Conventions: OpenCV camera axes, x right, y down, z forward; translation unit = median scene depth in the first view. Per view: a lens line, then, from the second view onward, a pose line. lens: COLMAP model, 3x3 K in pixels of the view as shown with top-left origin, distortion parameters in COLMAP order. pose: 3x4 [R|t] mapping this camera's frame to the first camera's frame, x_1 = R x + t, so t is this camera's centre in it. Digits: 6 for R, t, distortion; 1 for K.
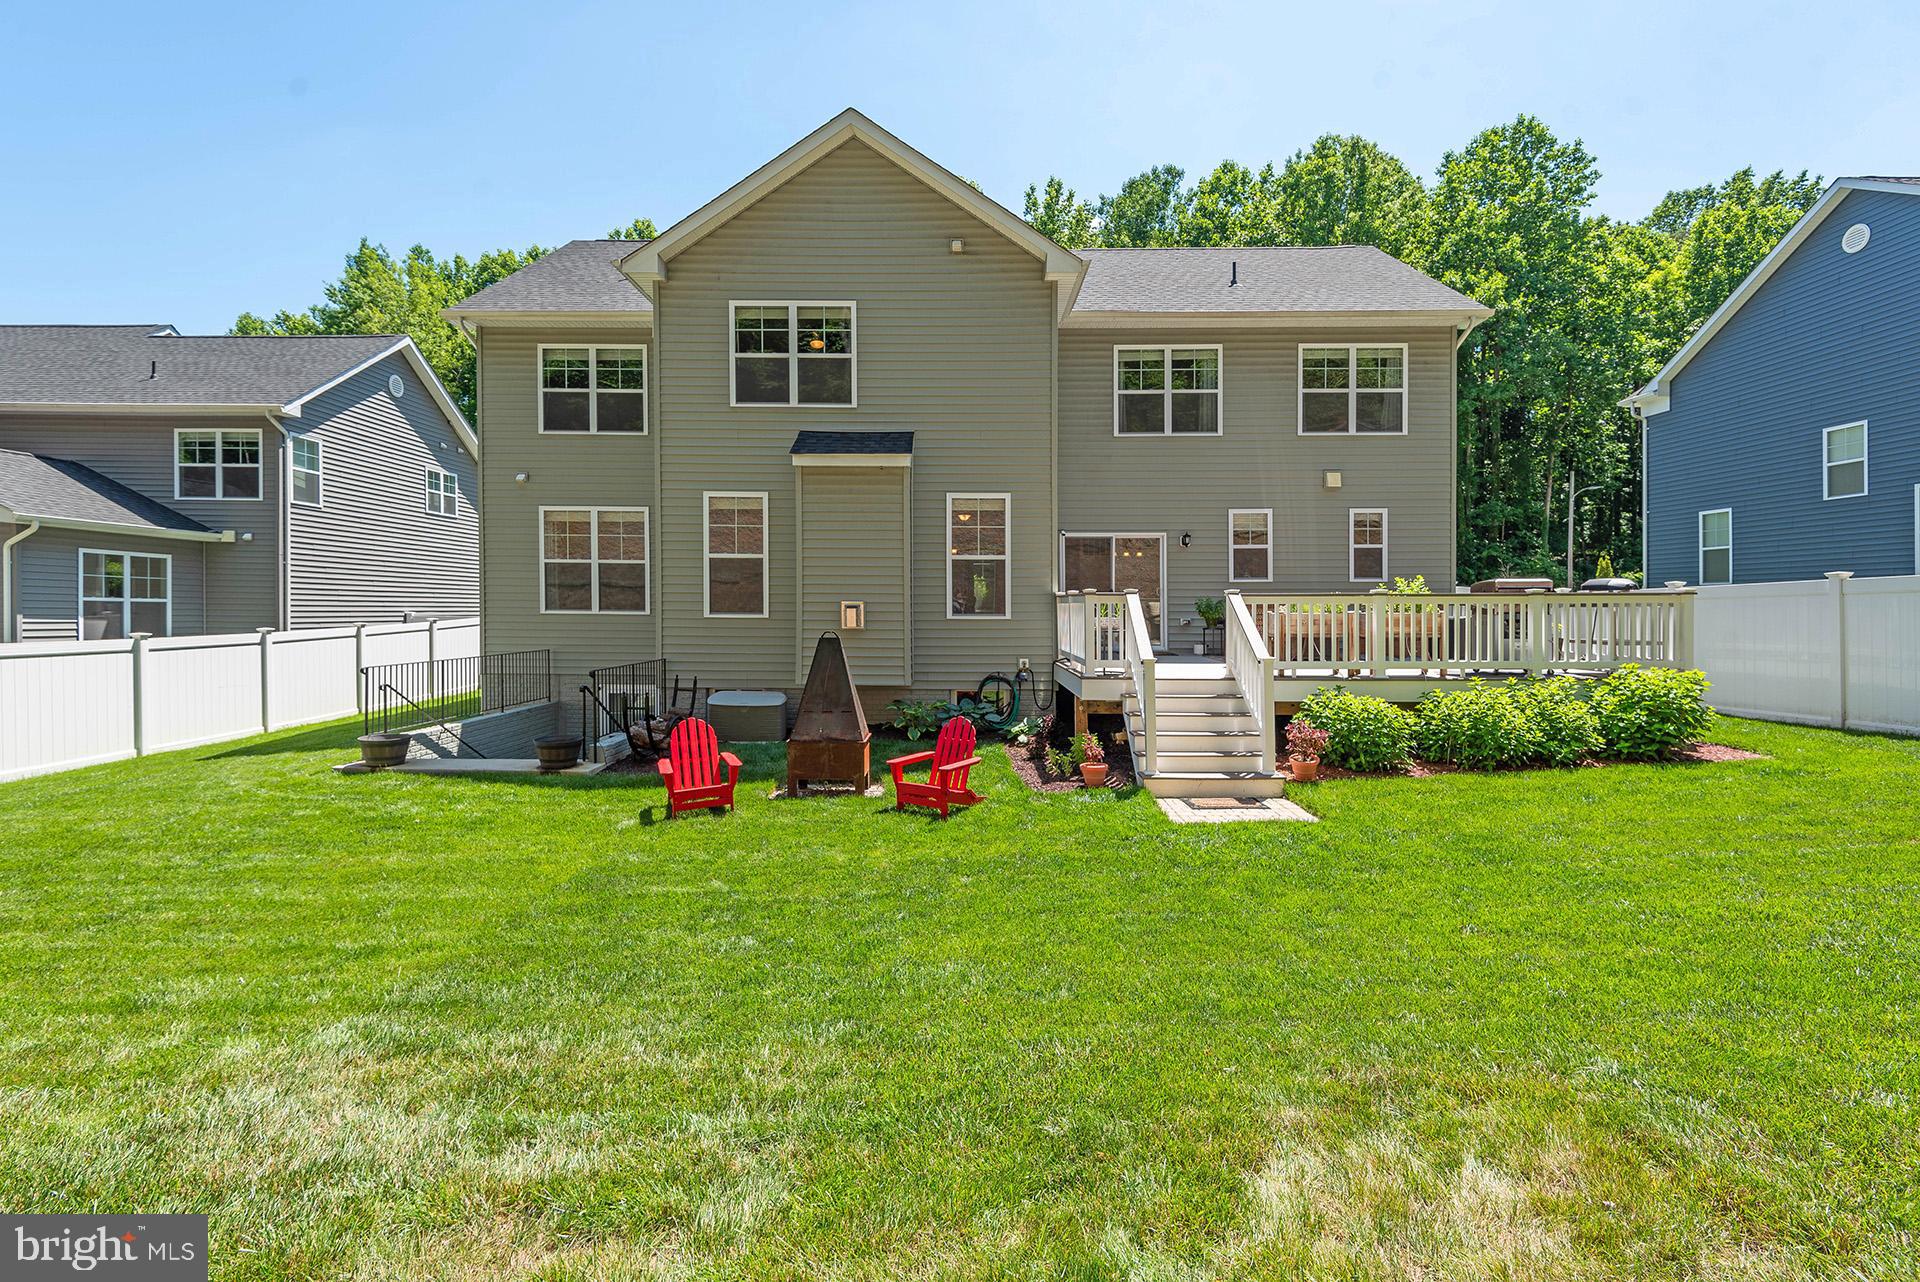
lens RADIAL K [[883.0, 0, 898.8], [0, 883.0, 614.0], [0, 0, 1]] dist [0.014332, -0.000333]
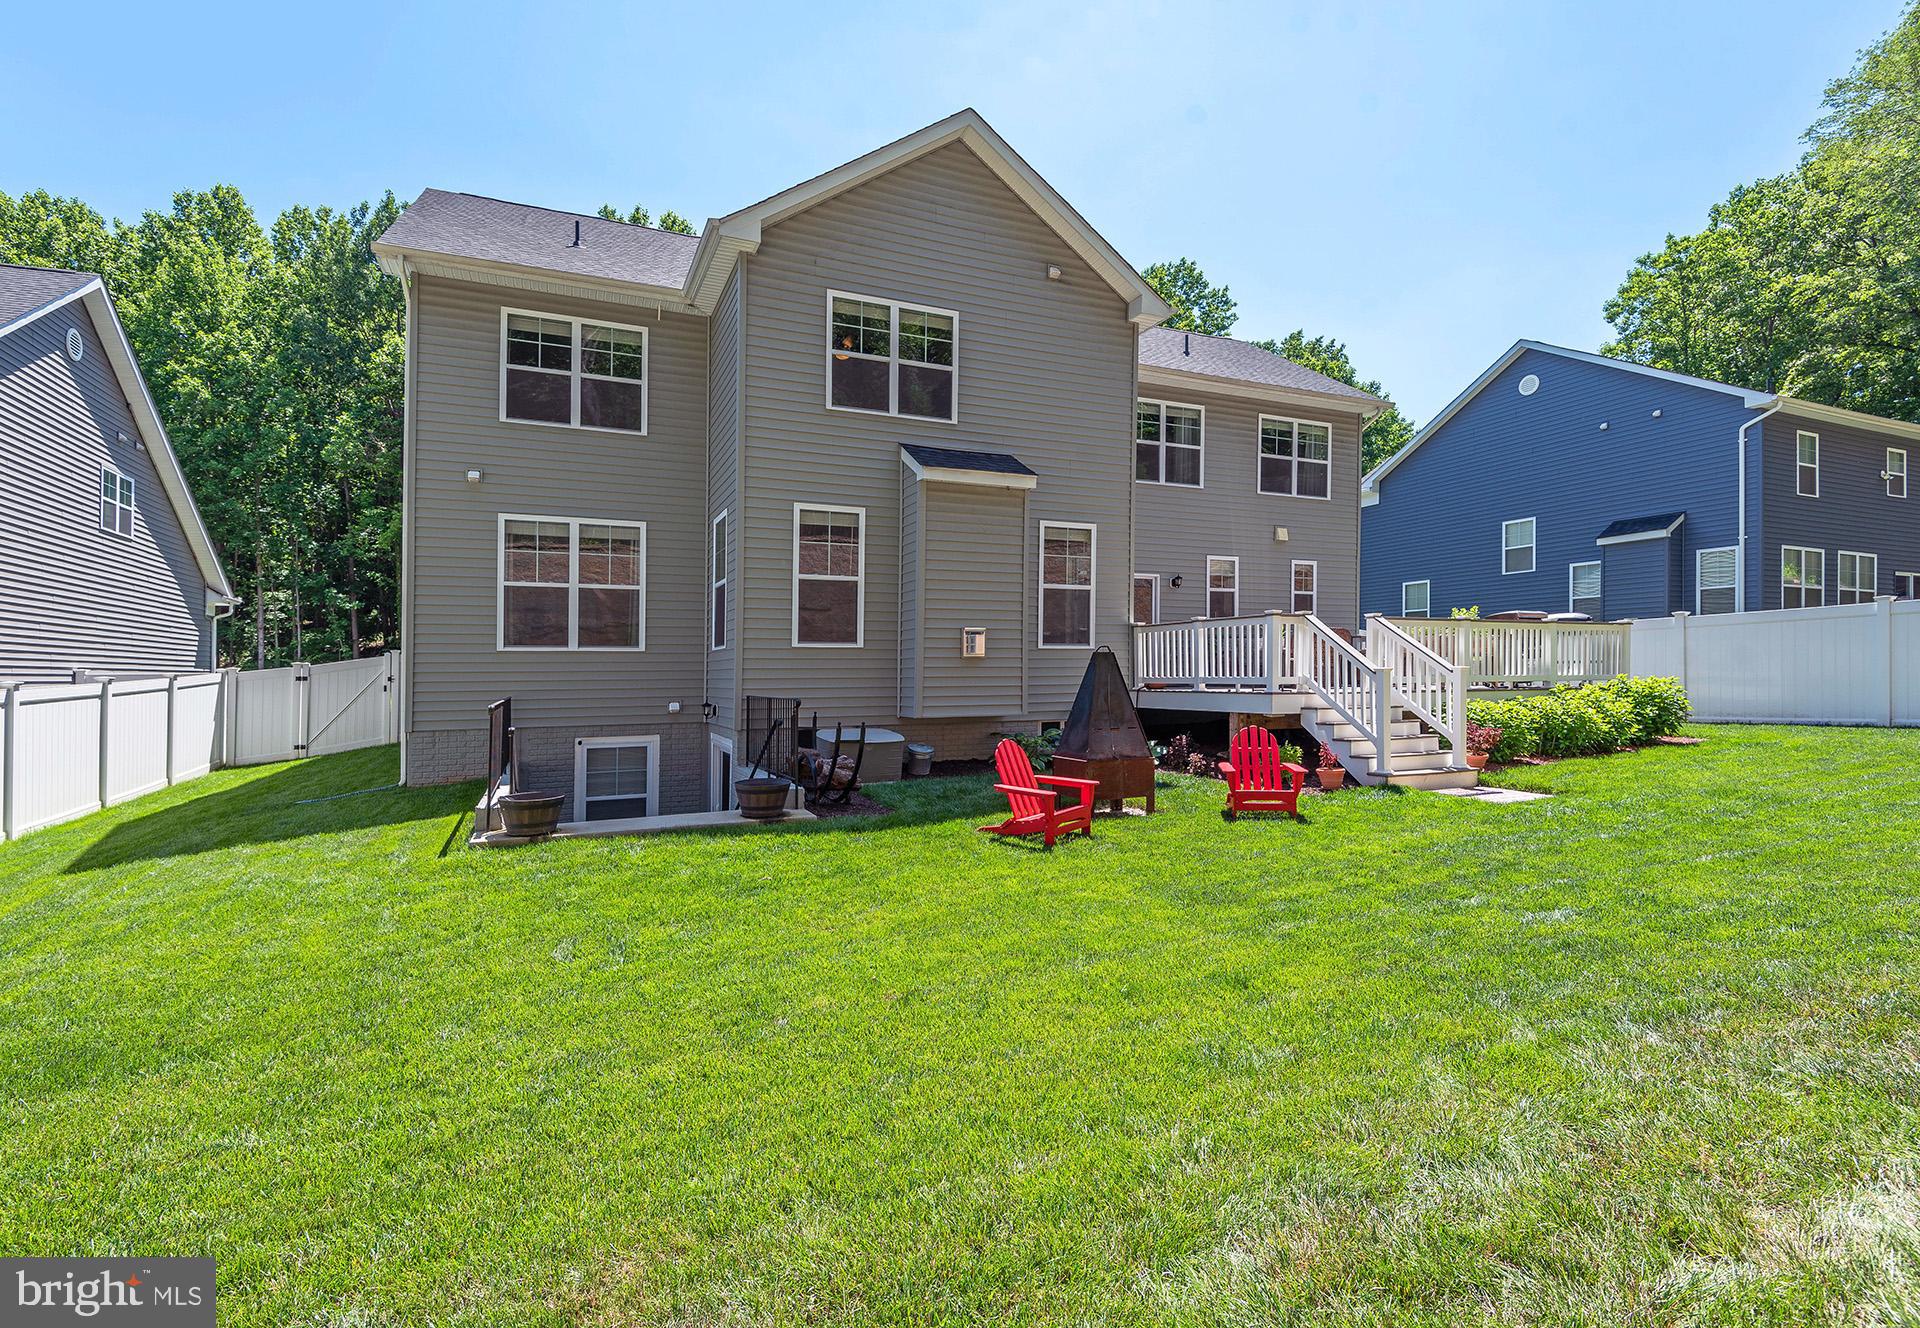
lens RADIAL K [[906.2, 0, 973.4], [0, 906.2, 670.2], [0, 0, 1]] dist [-0.006316, -0.001689]
pose [[0.909395, -0.008322, 0.415850, -0.370857], [0.014665, 0.999820, -0.012061, 0.033963], [-0.415675, 0.017067, 0.909353, 0.103196]]
